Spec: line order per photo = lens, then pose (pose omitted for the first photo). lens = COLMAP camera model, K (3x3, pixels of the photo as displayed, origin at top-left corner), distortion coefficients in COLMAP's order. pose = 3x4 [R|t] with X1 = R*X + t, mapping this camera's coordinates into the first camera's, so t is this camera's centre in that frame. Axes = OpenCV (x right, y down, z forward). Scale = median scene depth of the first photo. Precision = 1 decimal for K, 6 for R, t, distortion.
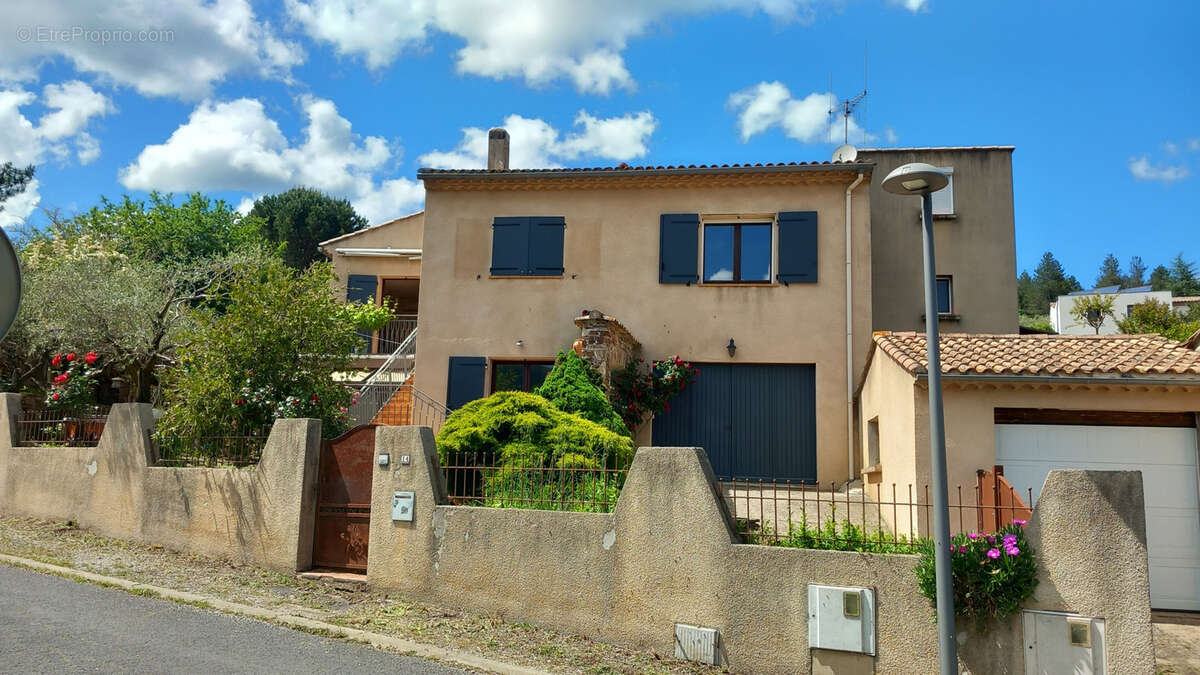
lens RADIAL K [[916.8, 0, 600.0], [0, 916.8, 337.5], [0, 0, 1]] dist [0.052663, -0.096792]
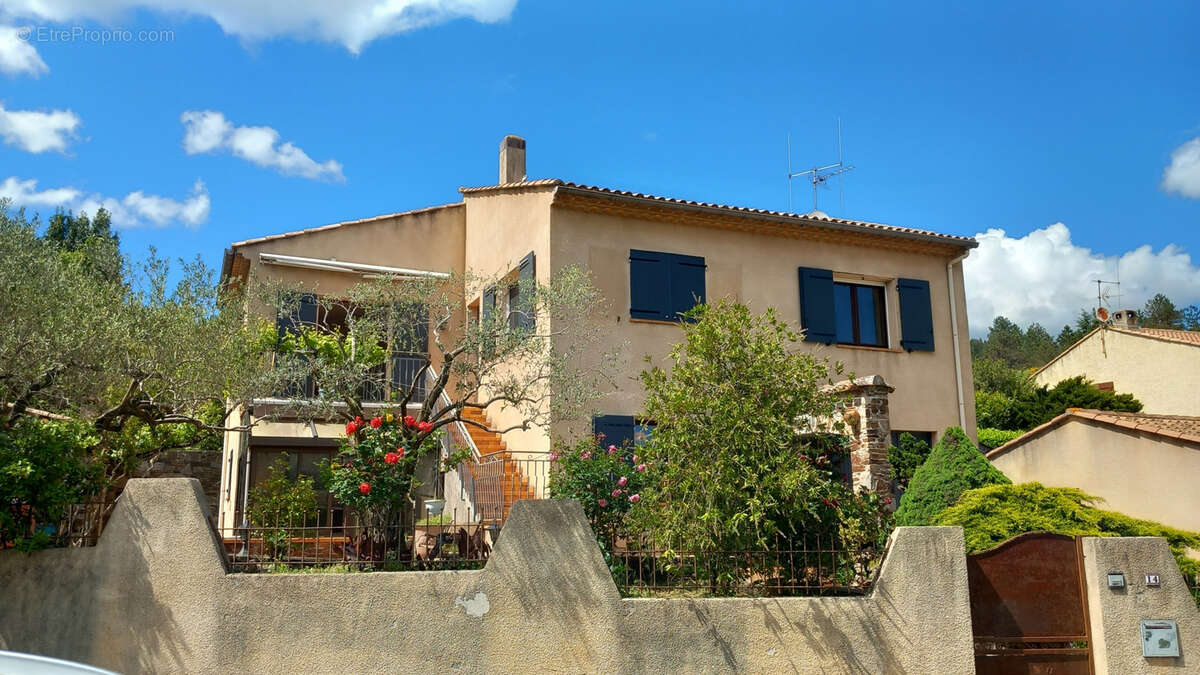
lens RADIAL K [[912.0, 0, 603.7], [0, 912.0, 342.8], [0, 0, 1]] dist [0.045088, -0.060653]
pose [[0.859377, 0.061192, 0.507668, -0.804914], [-0.047848, 0.998081, -0.039306, -0.015384], [-0.509099, 0.009487, 0.860656, 0.421680]]
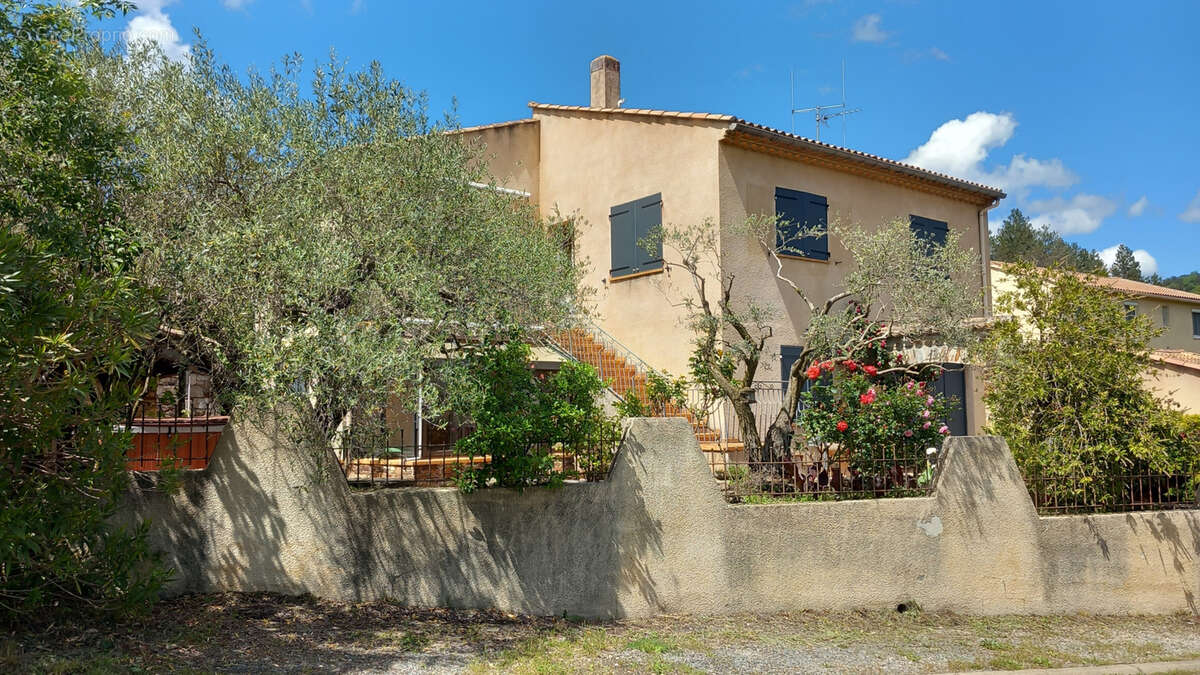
lens RADIAL K [[907.4, 0, 602.9], [0, 907.4, 345.0], [0, 0, 1]] dist [0.049954, -0.091811]
pose [[0.700981, 0.018523, 0.712940, -1.246198], [-0.081597, 0.995181, 0.054372, -0.017392], [-0.708497, -0.096287, 0.699114, 0.700436]]
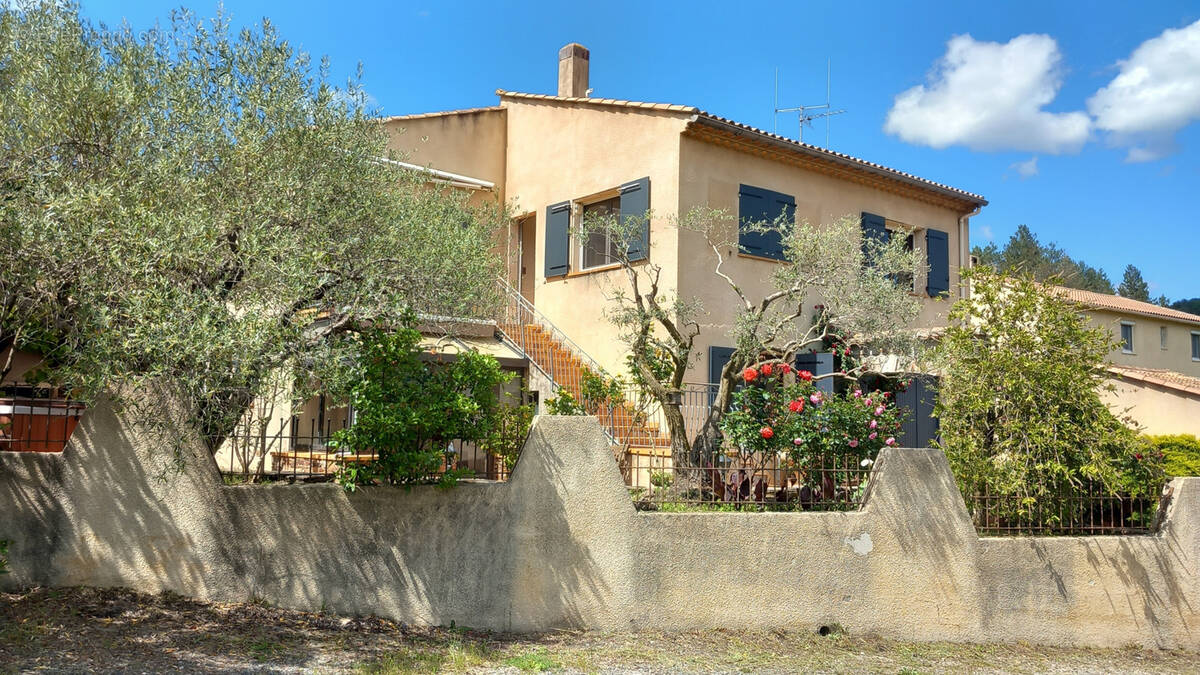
lens RADIAL K [[916.8, 0, 600.0], [0, 916.8, 337.5], [0, 0, 1]] dist [0.052663, -0.096792]
pose [[0.701957, 0.051102, 0.710384, -1.173183], [-0.116244, 0.992268, 0.043486, -0.014465], [-0.702669, -0.113103, 0.702470, 0.681881]]
